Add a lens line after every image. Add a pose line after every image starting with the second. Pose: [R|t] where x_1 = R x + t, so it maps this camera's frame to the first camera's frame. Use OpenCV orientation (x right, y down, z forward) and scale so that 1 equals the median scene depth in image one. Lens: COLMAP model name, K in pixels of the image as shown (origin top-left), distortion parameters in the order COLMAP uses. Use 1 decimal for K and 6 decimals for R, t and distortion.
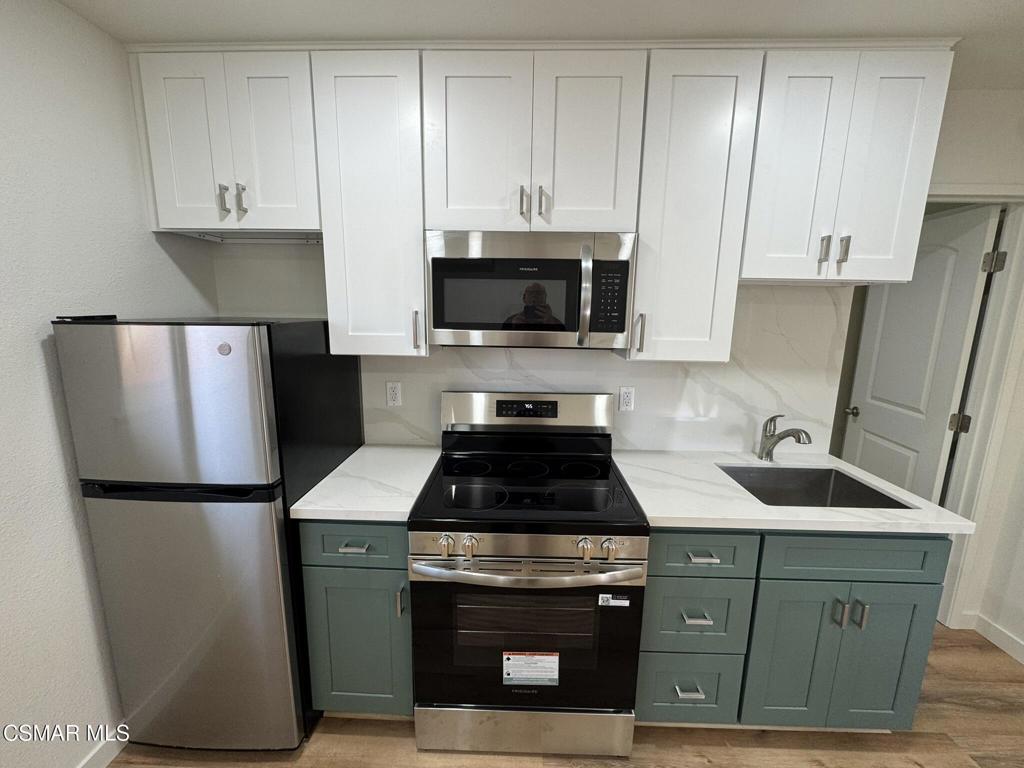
lens RADIAL K [[410.0, 0, 511.5], [0, 410.0, 382.3], [0, 0, 1]] dist [-0.003527, 0.000206]
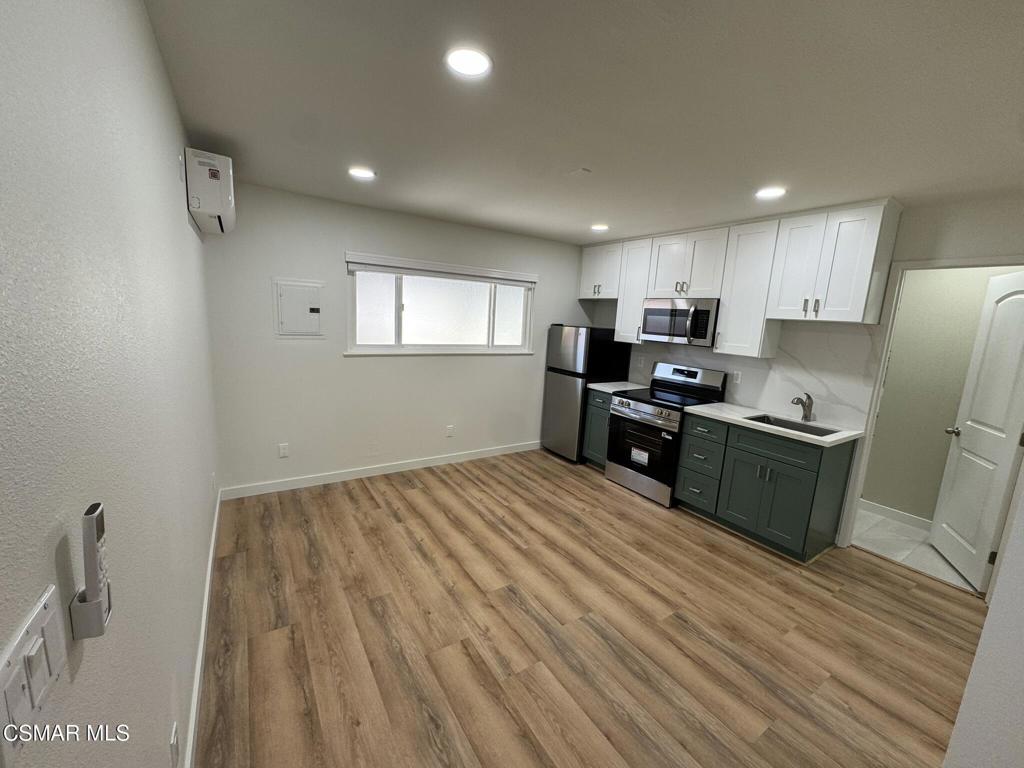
lens RADIAL K [[410.0, 0, 511.5], [0, 410.0, 382.3], [0, 0, 1]] dist [-0.003527, 0.000206]
pose [[0.569684, 0.150822, -0.807907, 1.600058], [-0.193381, 0.980017, 0.046592, 0.233572], [0.798789, 0.129690, 0.587466, -1.286821]]
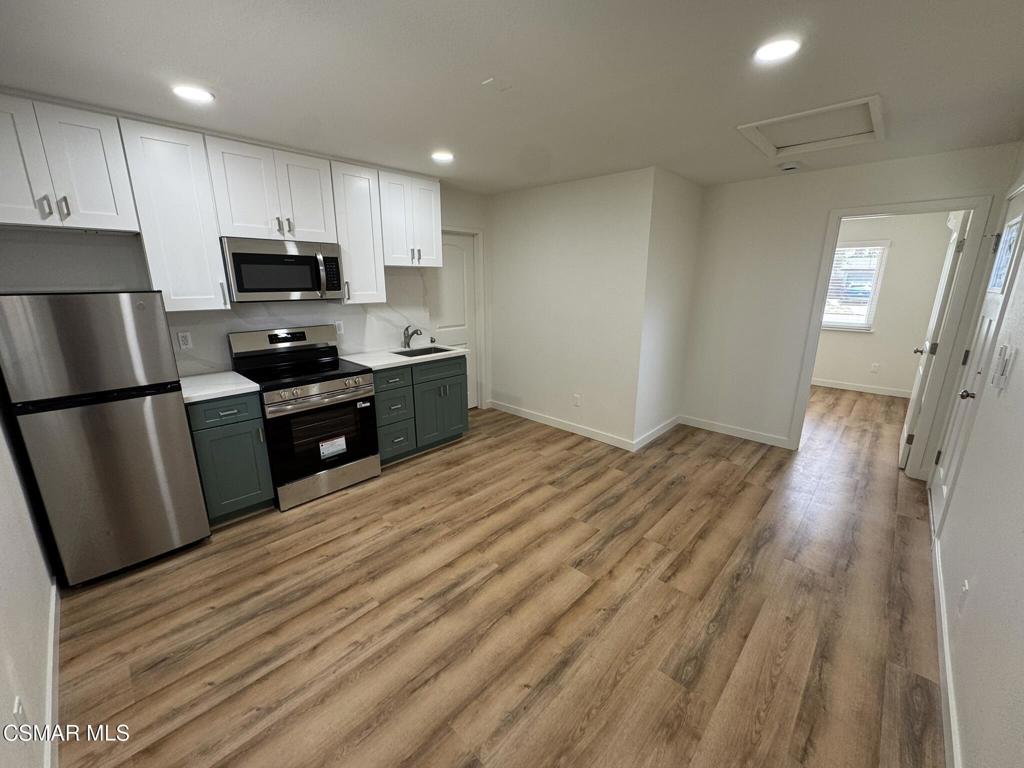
lens RADIAL K [[410.0, 0, 511.5], [0, 410.0, 382.3], [0, 0, 1]] dist [-0.003527, 0.000206]
pose [[0.665701, -0.196226, 0.719957, -0.772557], [0.140688, 0.980508, 0.137154, 0.180994], [-0.732836, 0.009986, 0.680332, -1.114082]]
